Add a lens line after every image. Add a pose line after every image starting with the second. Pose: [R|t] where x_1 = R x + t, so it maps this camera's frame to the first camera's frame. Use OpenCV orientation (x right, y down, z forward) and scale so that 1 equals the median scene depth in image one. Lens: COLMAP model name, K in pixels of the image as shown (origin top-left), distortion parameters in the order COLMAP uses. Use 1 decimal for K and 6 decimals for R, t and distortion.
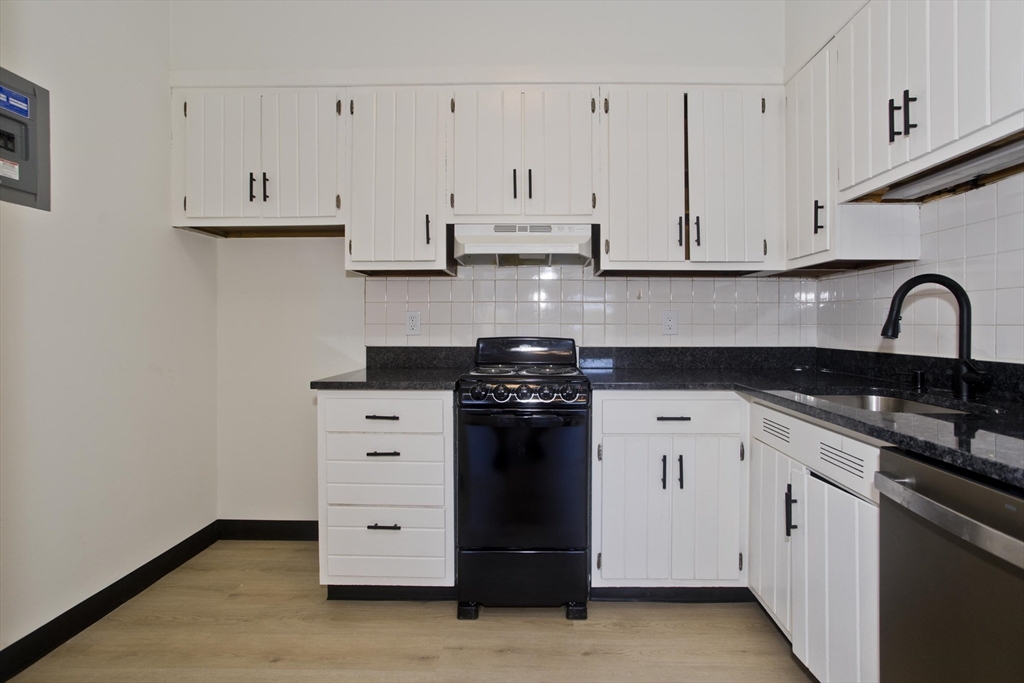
lens RADIAL K [[495.3, 0, 562.5], [0, 495.3, 330.9], [0, 0, 1]] dist [-0.037286, 0.001484]
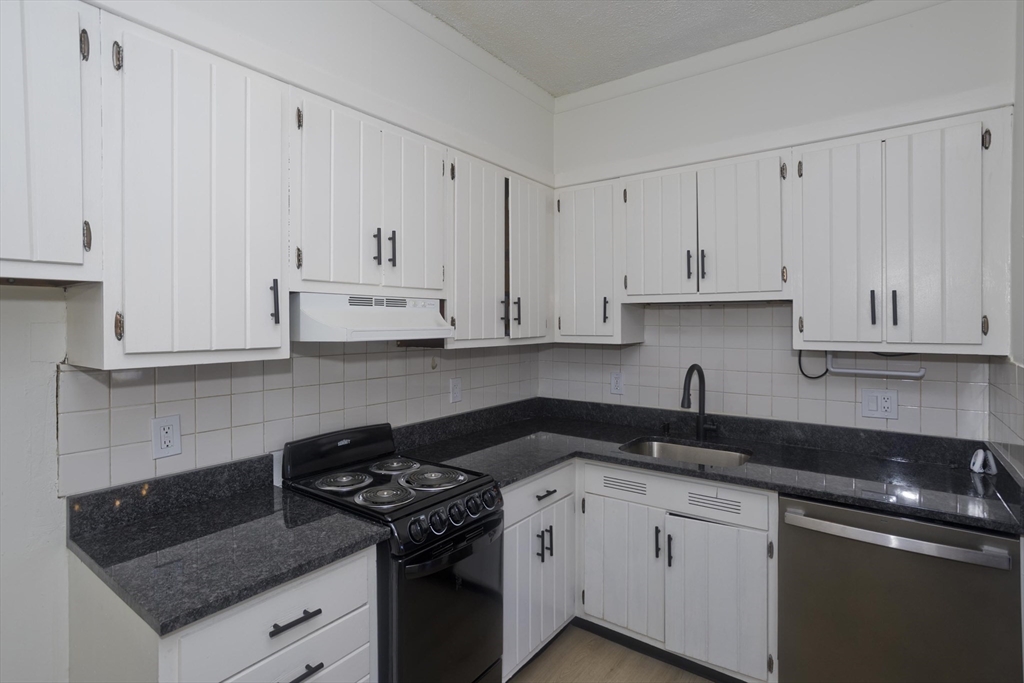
lens RADIAL K [[503.6, 0, 492.3], [0, 503.6, 321.3], [0, 0, 1]] dist [-0.055208, 0.036156]
pose [[0.605362, -0.006030, 0.795928, -0.694574], [0.004398, 0.999981, 0.004230, -0.200994], [-0.795938, 0.000939, 0.605377, 0.411136]]
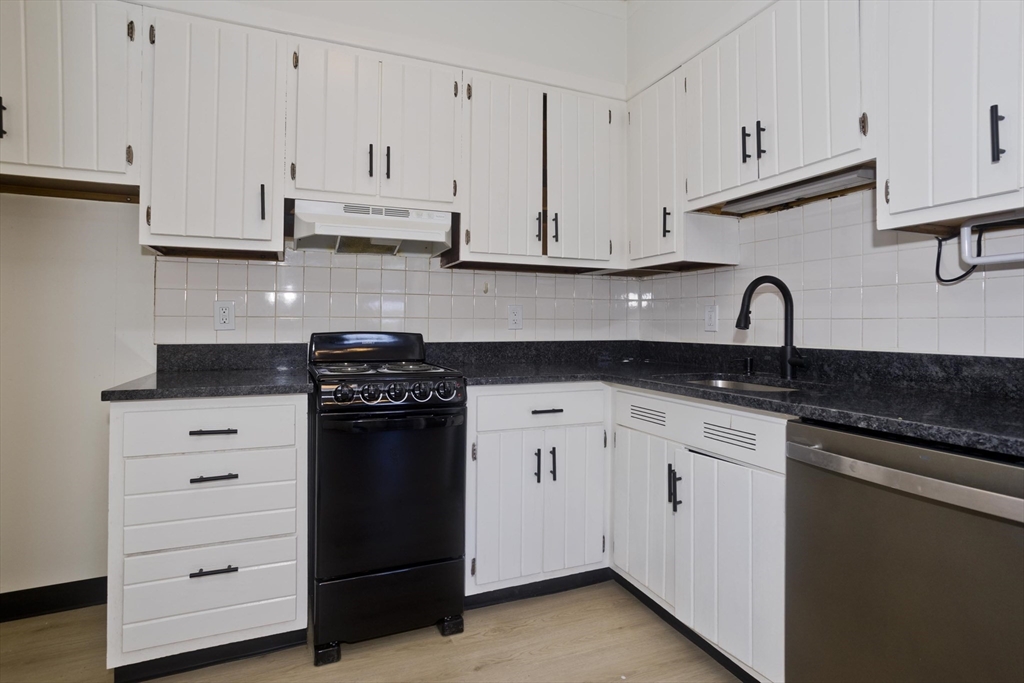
lens RADIAL K [[498.9, 0, 515.1], [0, 498.9, 321.0], [0, 0, 1]] dist [-0.055954, 0.034686]
pose [[0.925346, 0.005778, 0.379080, -0.213661], [0.000864, 0.999849, -0.017349, 0.011052], [-0.379123, 0.016381, 0.925201, 0.081748]]
